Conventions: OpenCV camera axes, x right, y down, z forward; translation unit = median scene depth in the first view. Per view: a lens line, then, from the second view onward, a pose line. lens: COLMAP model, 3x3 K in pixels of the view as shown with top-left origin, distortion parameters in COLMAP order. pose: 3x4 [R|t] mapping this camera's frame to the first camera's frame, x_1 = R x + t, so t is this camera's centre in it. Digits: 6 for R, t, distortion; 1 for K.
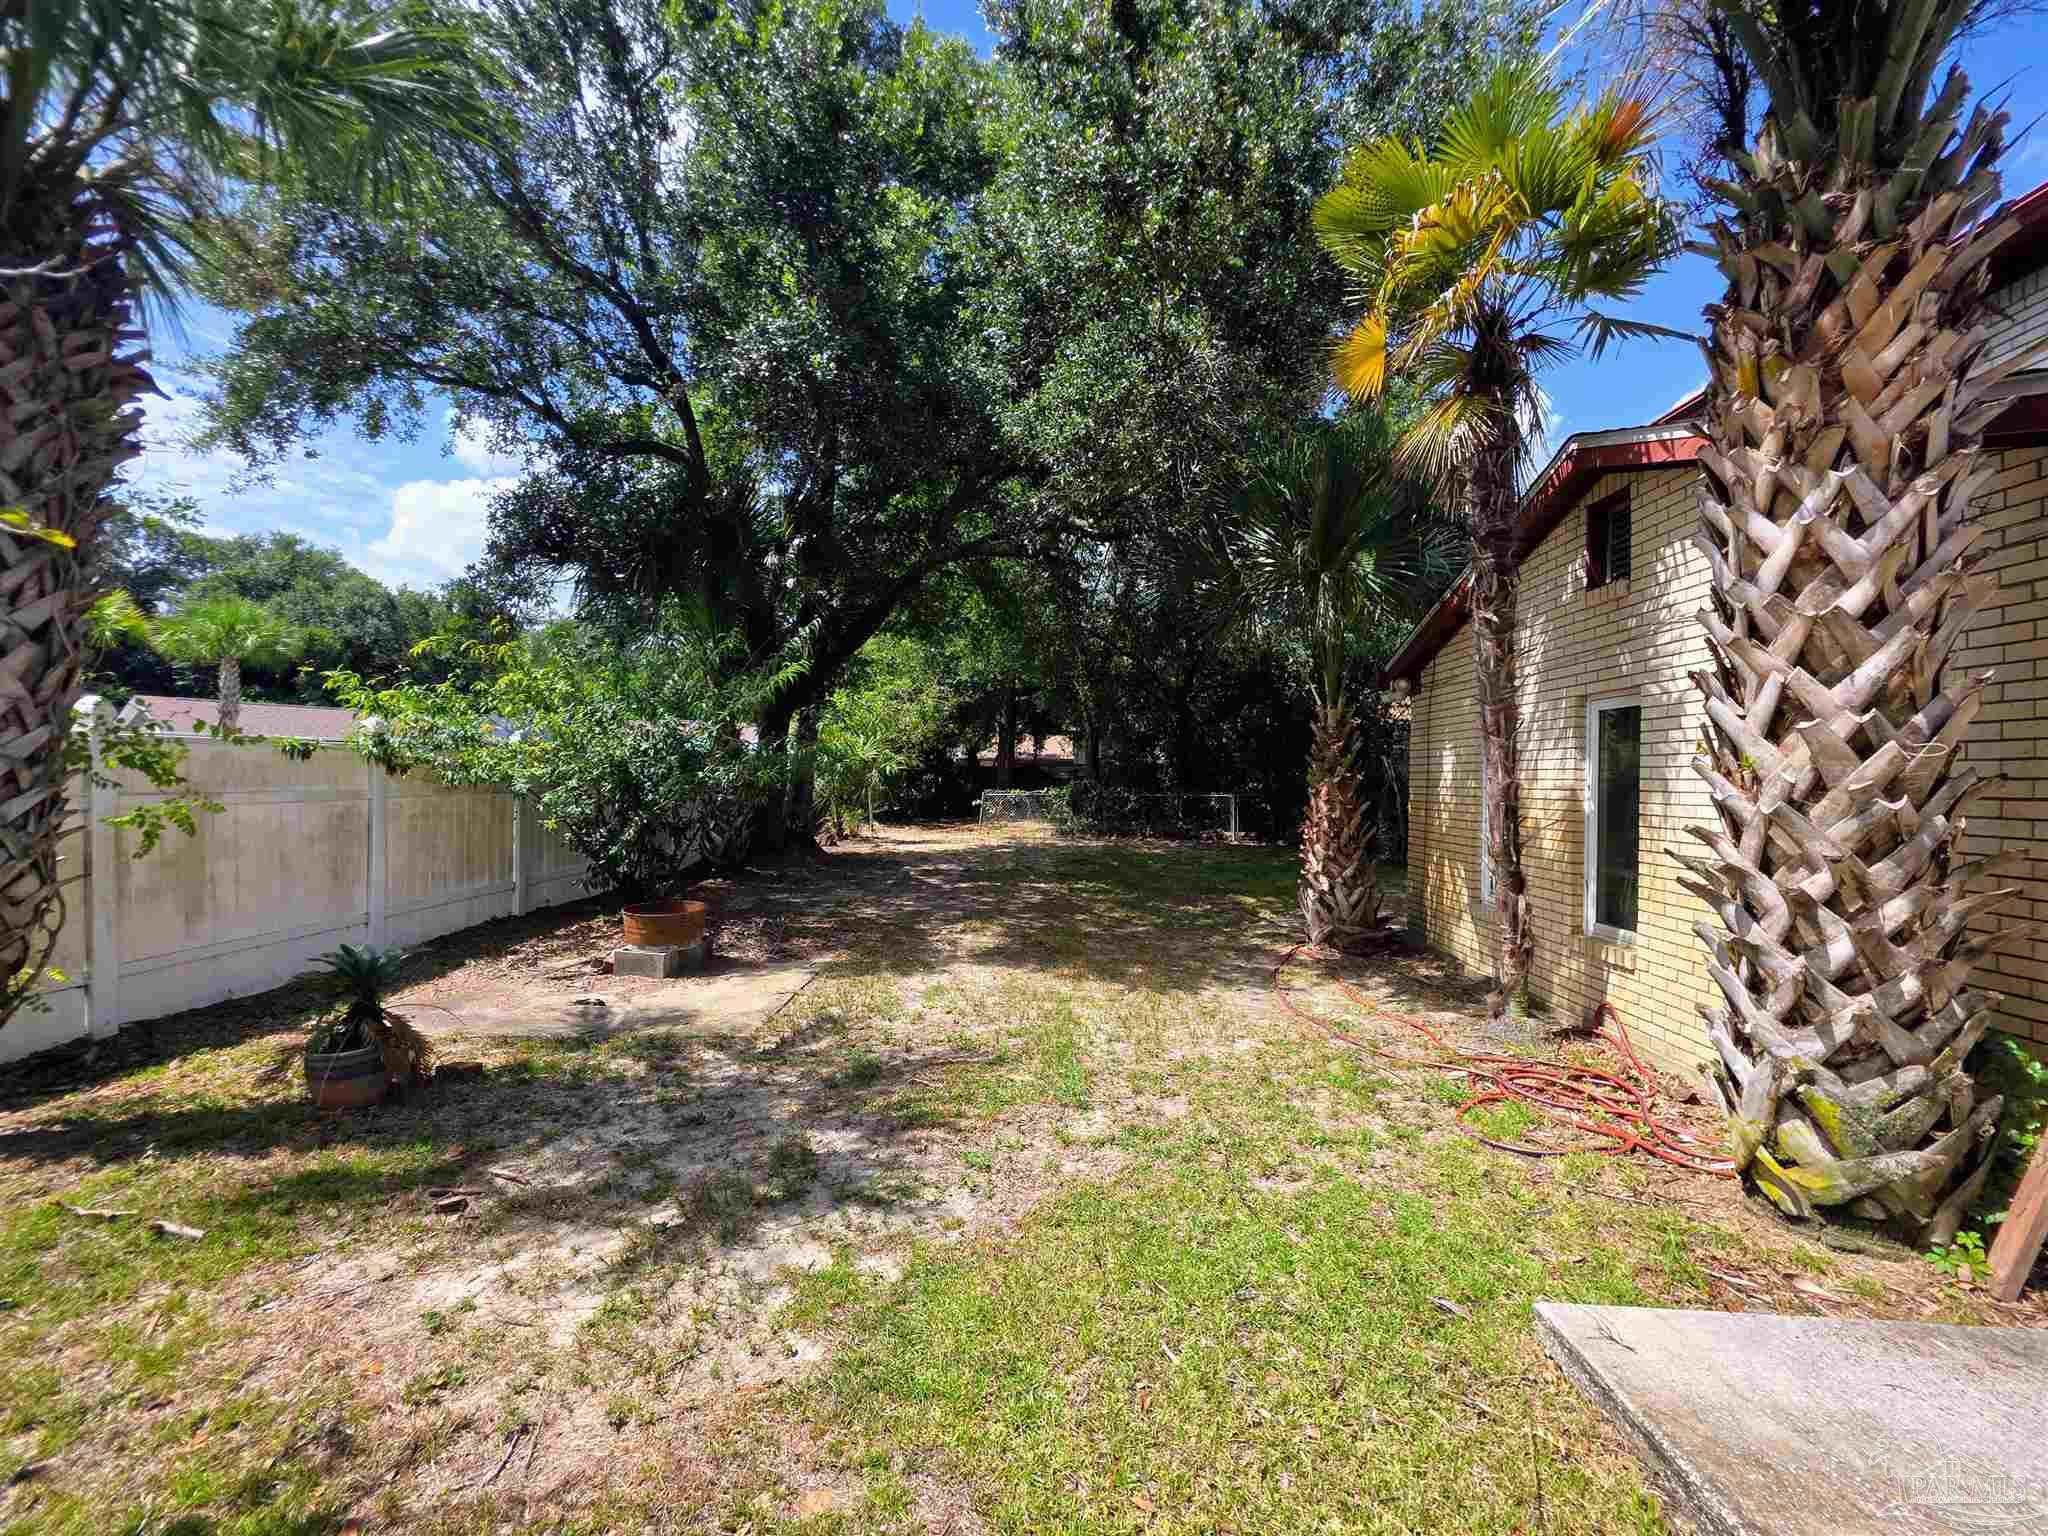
lens RADIAL K [[827.9, 0, 1024.0], [0, 827.9, 768.0], [0, 0, 1]] dist [-0.001100, -0.000122]
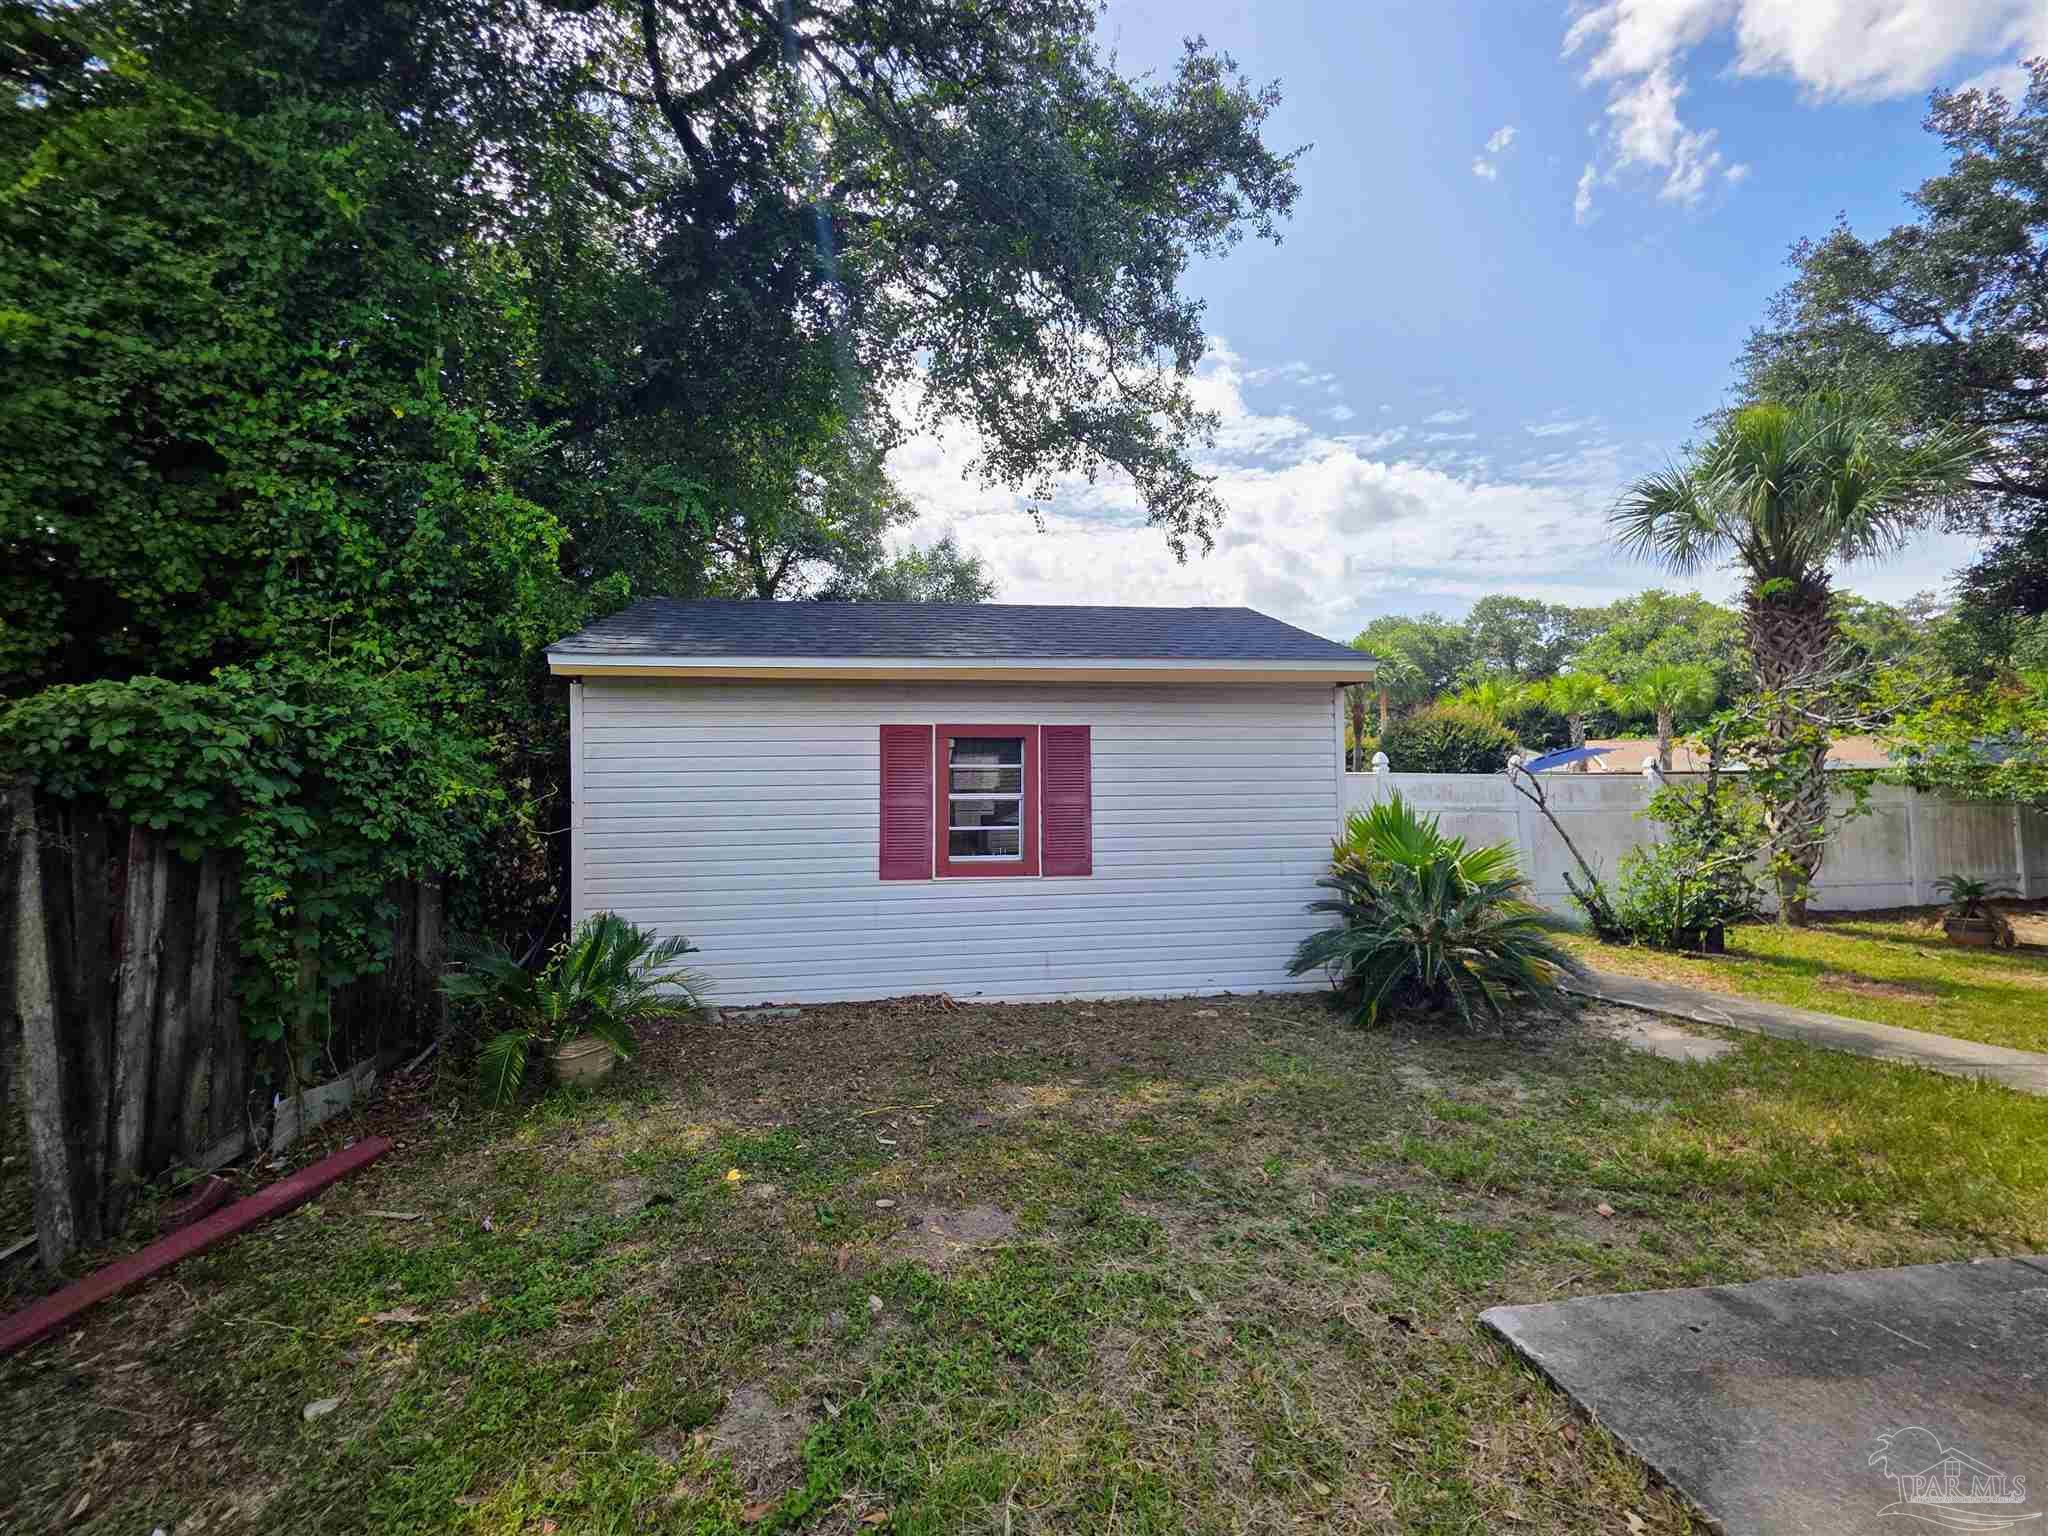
lens RADIAL K [[827.9, 0, 1024.0], [0, 827.9, 768.0], [0, 0, 1]] dist [-0.001100, -0.000122]
pose [[0.208314, -0.058552, -0.976308, 0.053167], [0.035949, 0.997990, -0.052182, -0.002389], [0.977401, -0.024227, 0.210000, -0.126255]]
